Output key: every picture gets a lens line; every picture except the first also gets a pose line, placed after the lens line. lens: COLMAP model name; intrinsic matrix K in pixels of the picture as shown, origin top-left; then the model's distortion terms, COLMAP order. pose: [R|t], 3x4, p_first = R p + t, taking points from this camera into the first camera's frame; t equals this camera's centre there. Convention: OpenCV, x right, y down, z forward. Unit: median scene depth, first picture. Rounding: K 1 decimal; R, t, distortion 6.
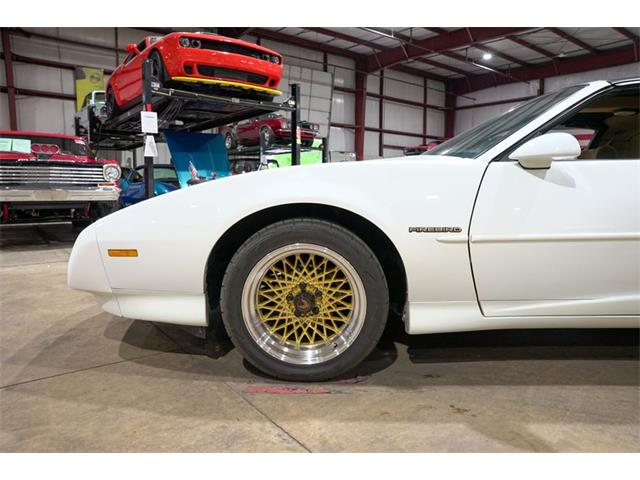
lens RADIAL K [[435.4, 0, 321.6], [0, 435.4, 240.7], [0, 0, 1]] dist [-0.099460, 0.050871]
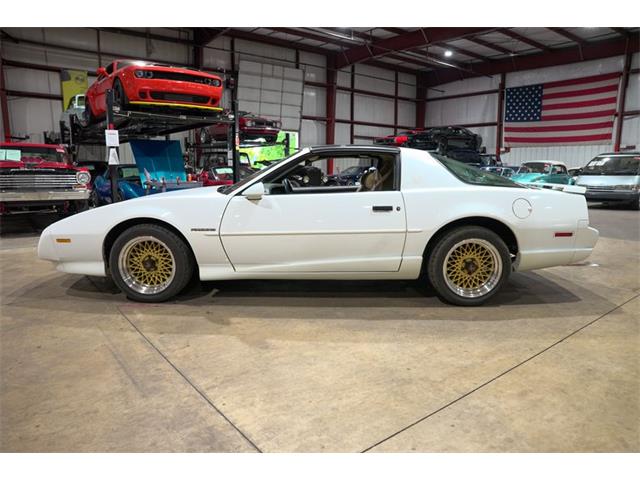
lens RADIAL K [[435.4, 0, 322.2], [0, 435.4, 239.8], [0, 0, 1]] dist [-0.099460, 0.050871]
pose [[0.999967, -0.000792, 0.008072, 0.211747], [0.000501, 0.999351, 0.036031, -0.013284], [-0.008096, -0.036026, 0.999318, -0.288756]]
